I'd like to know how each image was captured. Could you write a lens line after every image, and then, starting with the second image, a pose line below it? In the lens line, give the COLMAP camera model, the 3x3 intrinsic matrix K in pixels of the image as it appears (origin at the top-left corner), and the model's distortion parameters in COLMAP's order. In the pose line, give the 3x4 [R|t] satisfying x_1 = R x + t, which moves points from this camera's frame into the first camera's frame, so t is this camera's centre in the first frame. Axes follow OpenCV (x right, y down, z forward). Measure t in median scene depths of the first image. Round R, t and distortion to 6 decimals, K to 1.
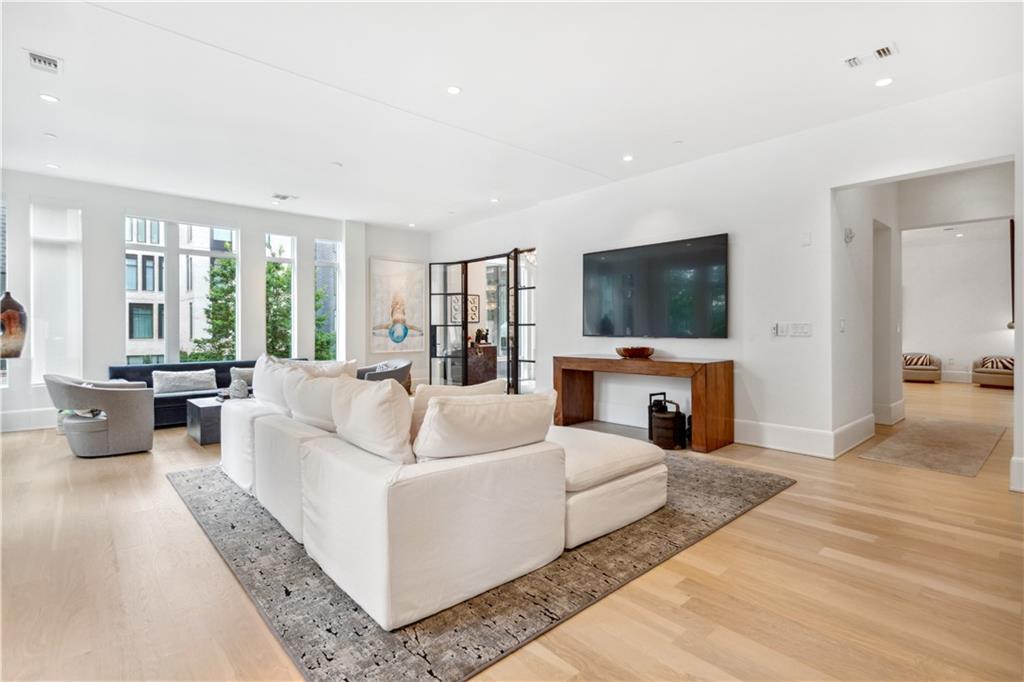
lens RADIAL K [[489.2, 0, 511.6], [0, 489.2, 326.6], [0, 0, 1]] dist [0.008436, -0.000222]
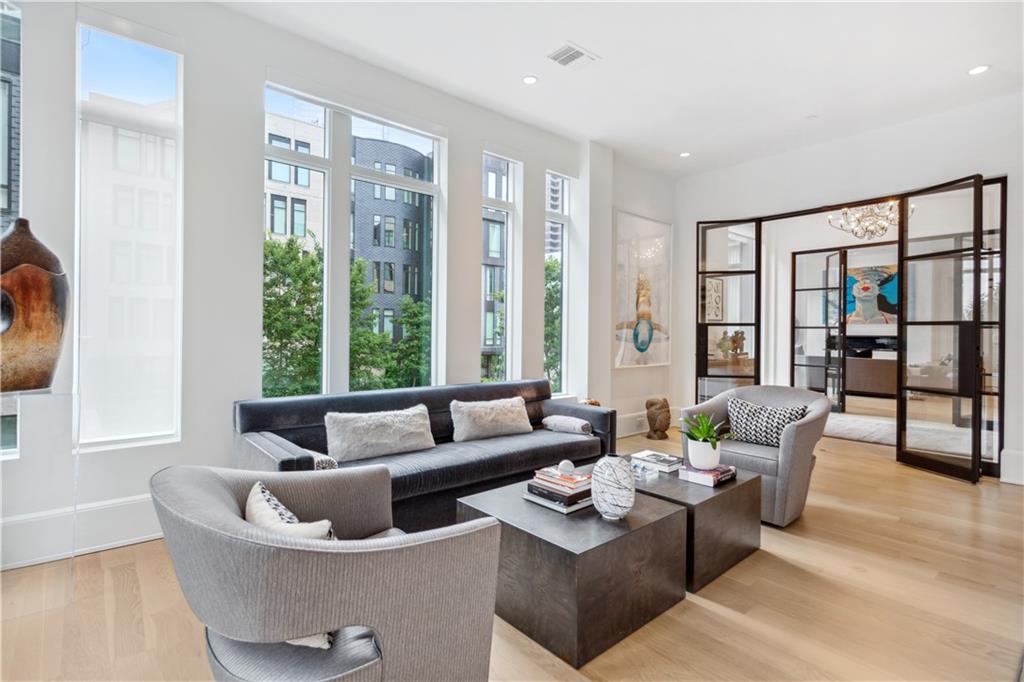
lens RADIAL K [[494.5, 0, 510.5], [0, 494.5, 323.2], [0, 0, 1]] dist [0.002504, 0.000972]
pose [[0.999898, 0.008197, -0.011715, -0.499375], [-0.008377, 0.999846, -0.015431, 0.010806], [0.011586, 0.015527, 0.999812, 0.486292]]
